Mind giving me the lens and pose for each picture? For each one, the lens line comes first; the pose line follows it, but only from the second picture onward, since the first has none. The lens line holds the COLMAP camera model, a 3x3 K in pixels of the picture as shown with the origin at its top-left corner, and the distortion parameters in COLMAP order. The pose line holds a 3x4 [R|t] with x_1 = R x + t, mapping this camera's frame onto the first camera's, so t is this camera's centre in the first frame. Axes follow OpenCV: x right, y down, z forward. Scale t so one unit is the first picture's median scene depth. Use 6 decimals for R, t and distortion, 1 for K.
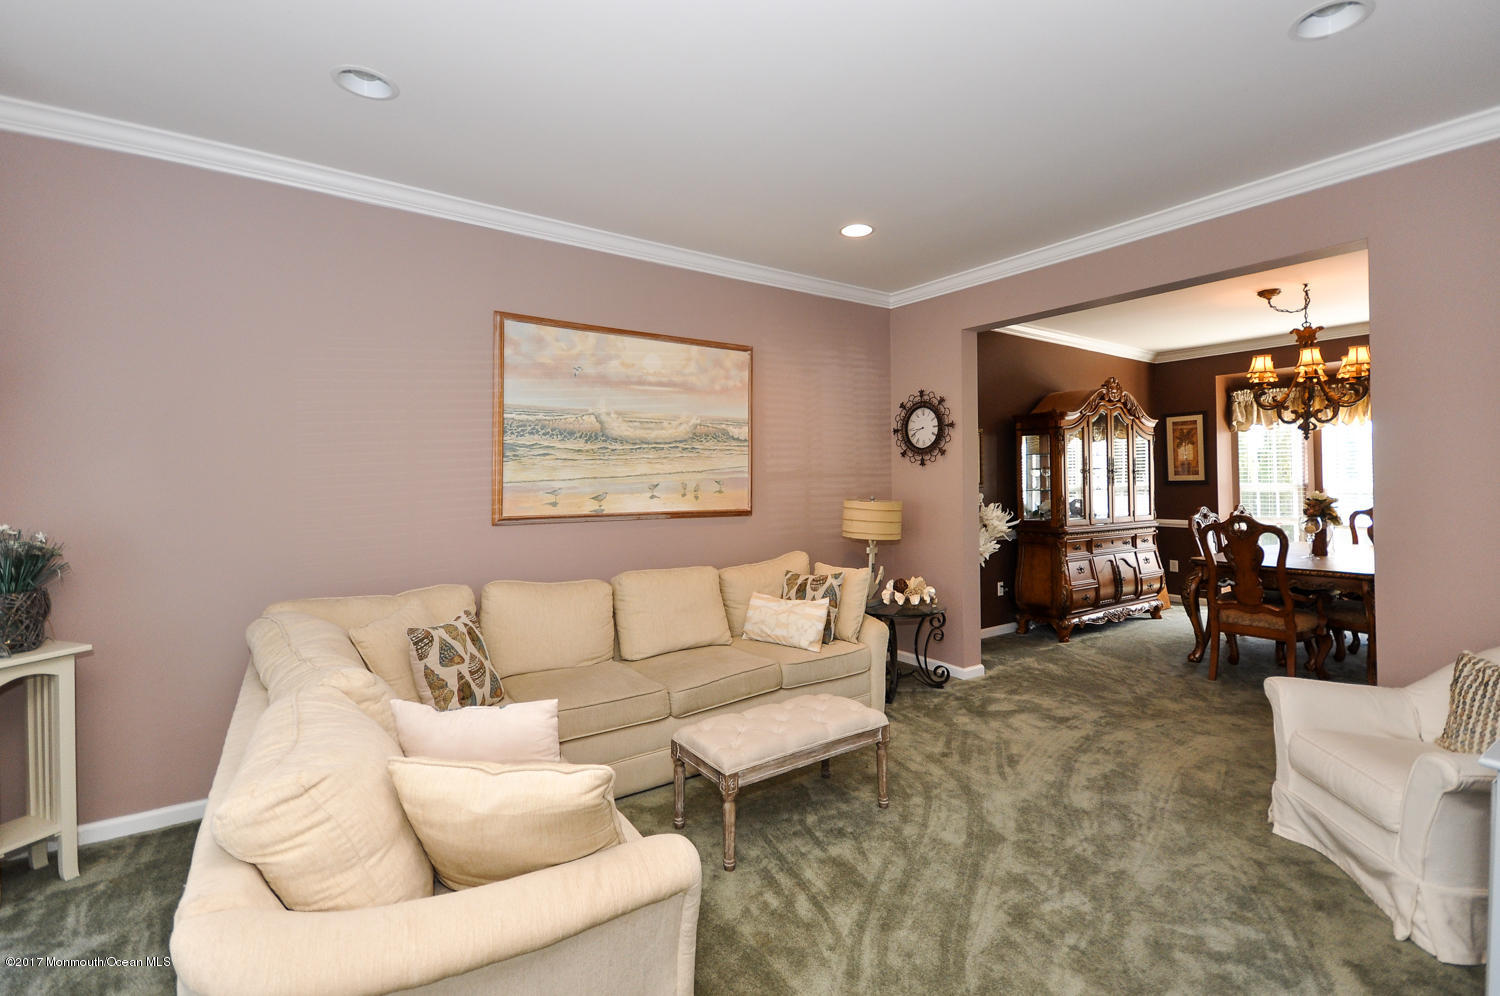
lens RADIAL K [[665.0, 0, 749.8], [0, 665.0, 481.6], [0, 0, 1]] dist [0.012207, -0.004587]
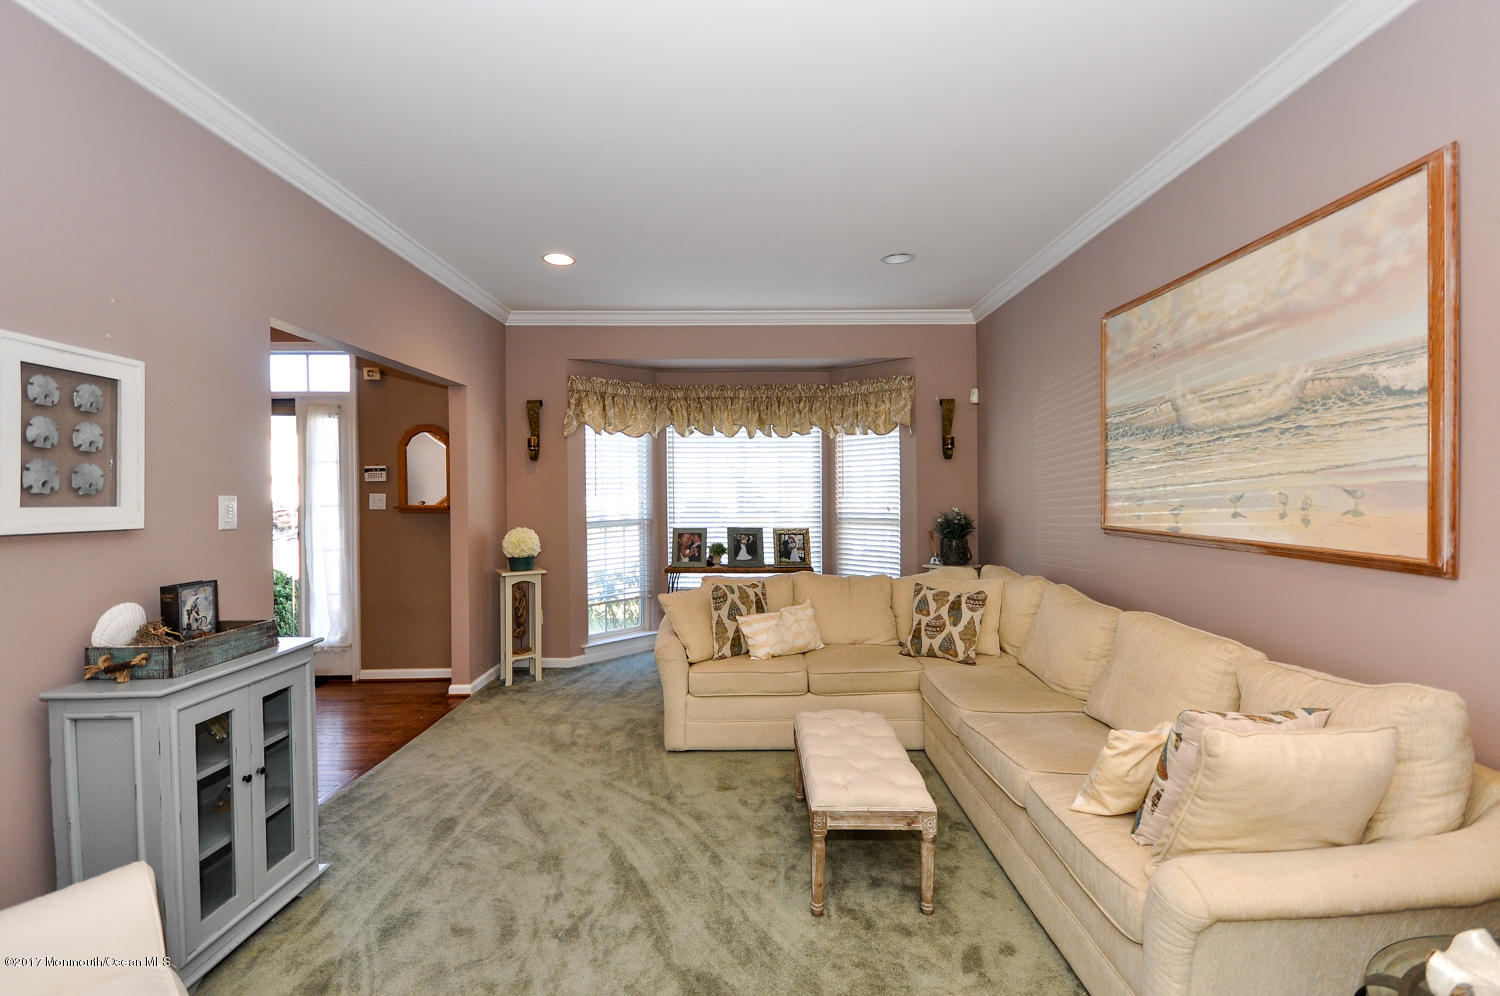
lens RADIAL K [[665.0, 0, 757.4], [0, 665.0, 493.6], [0, 0, 1]] dist [0.012207, -0.004587]
pose [[-0.564980, 0.012975, -0.825003, 0.617696], [0.007895, 0.999916, 0.010320, -0.006952], [0.825067, -0.000683, -0.565034, 0.984835]]
